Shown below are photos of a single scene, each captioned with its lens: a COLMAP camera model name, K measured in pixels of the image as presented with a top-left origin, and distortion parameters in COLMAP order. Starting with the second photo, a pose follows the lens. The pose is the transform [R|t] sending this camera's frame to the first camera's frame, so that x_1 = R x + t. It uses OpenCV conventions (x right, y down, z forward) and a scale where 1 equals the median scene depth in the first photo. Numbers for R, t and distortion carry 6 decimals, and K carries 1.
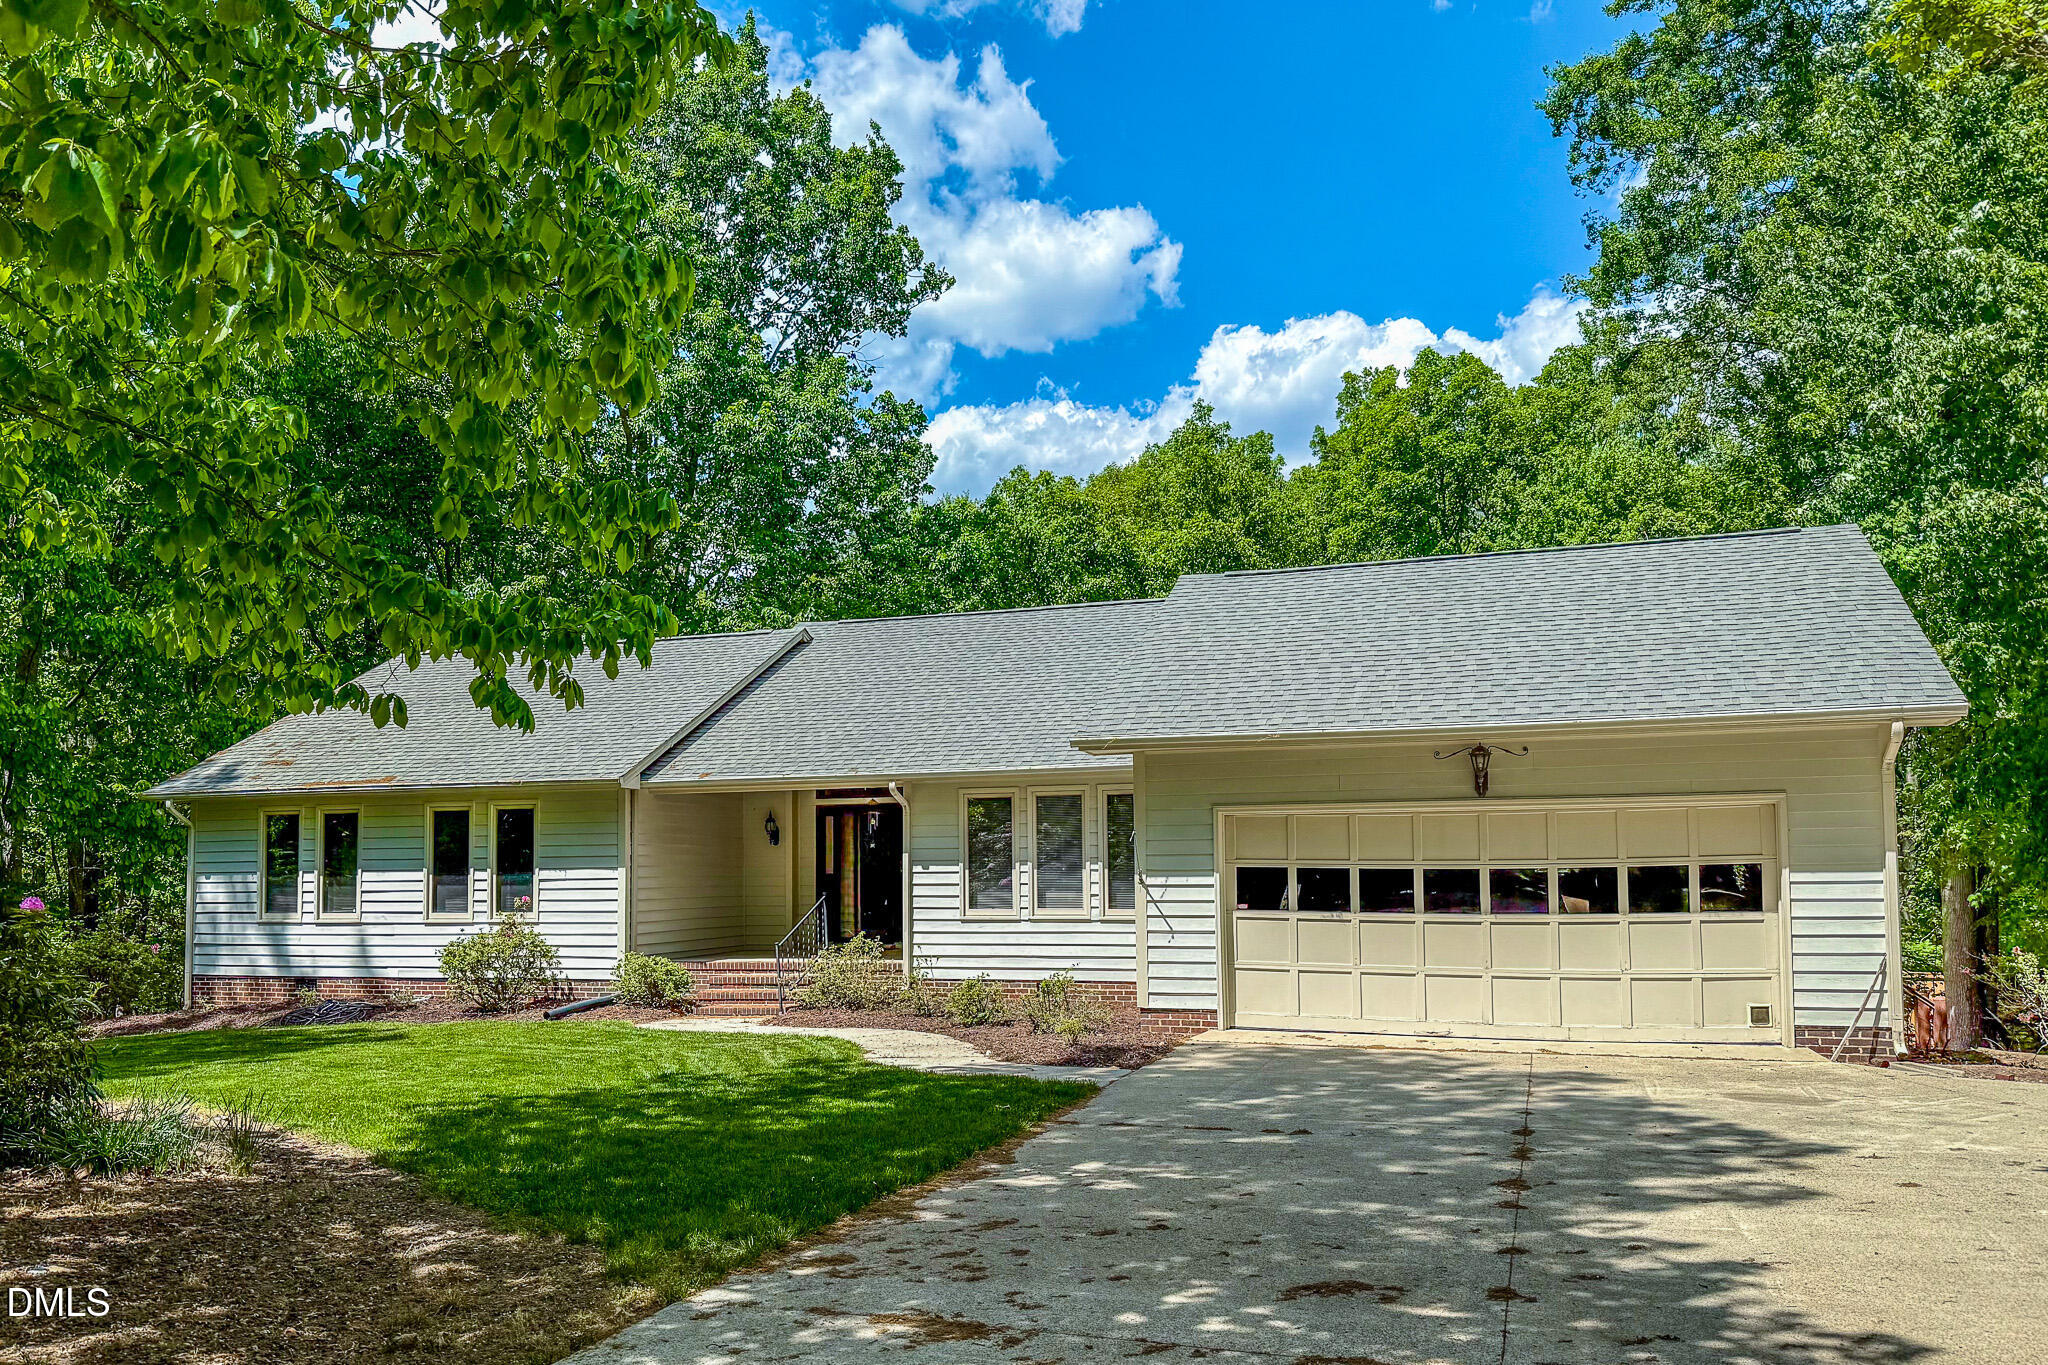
lens RADIAL K [[1465.5, 0, 1027.2], [0, 1465.5, 724.4], [0, 0, 1]] dist [0.086814, -0.132687]
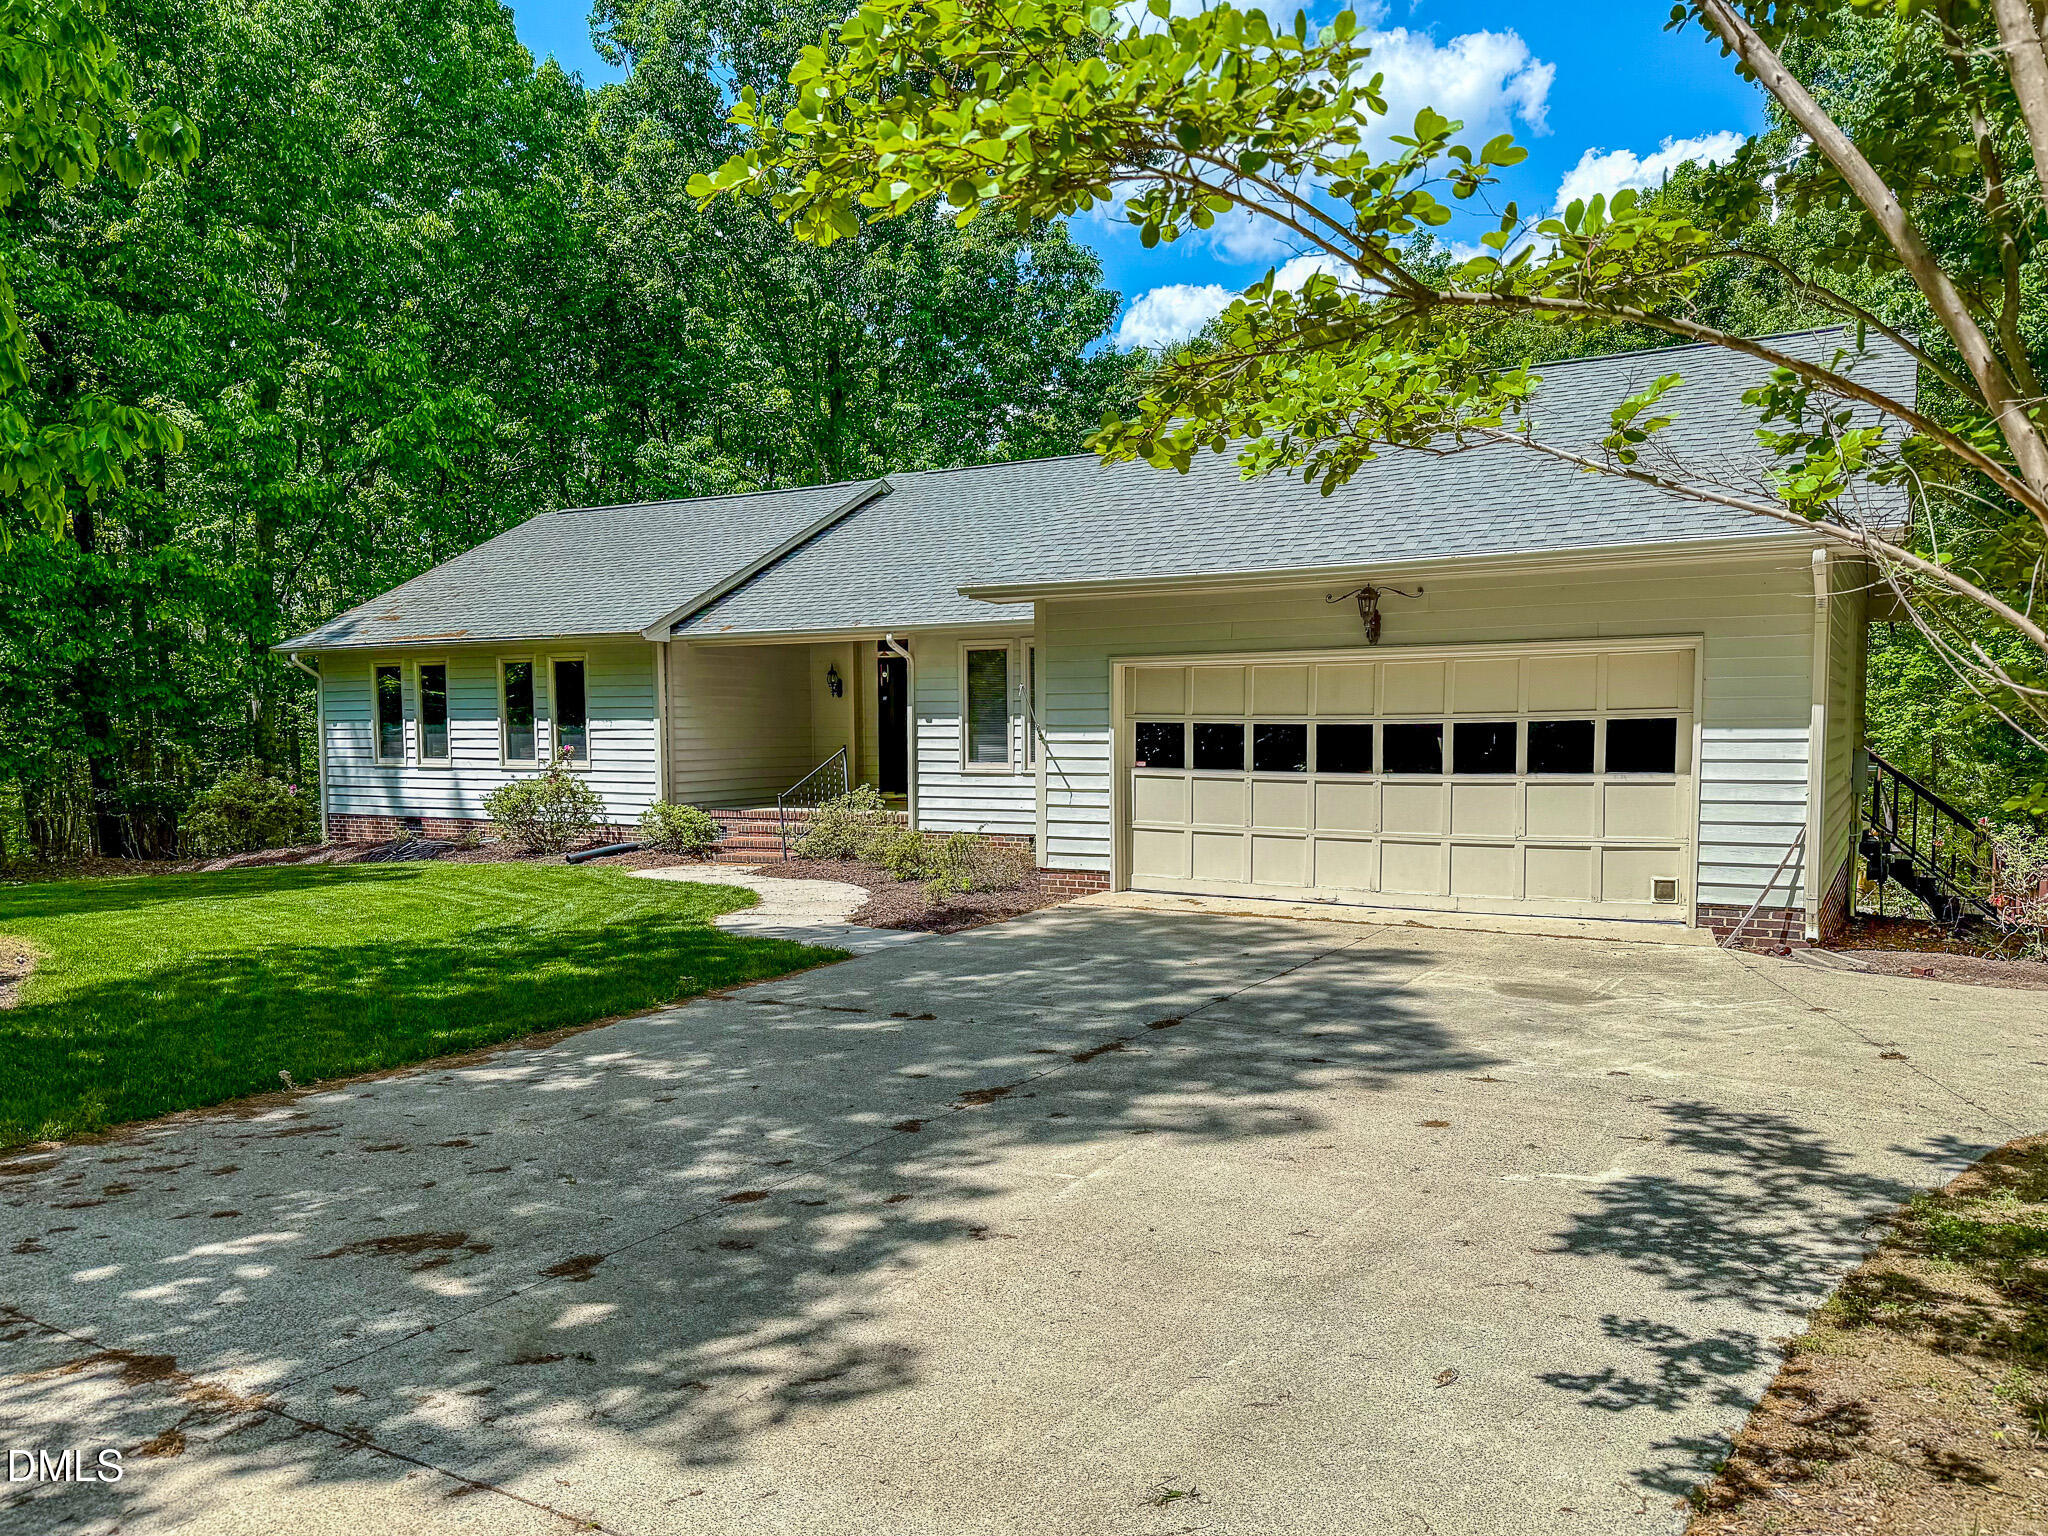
lens RADIAL K [[1415.3, 0, 1024.0], [0, 1415.3, 768.0], [0, 0, 1]] dist [0.033790, -0.002786]
pose [[0.987264, 0.008598, -0.158860, 0.213264], [0.012434, 0.991314, 0.130926, 0.007121], [0.158606, -0.131234, 0.978581, 0.102361]]
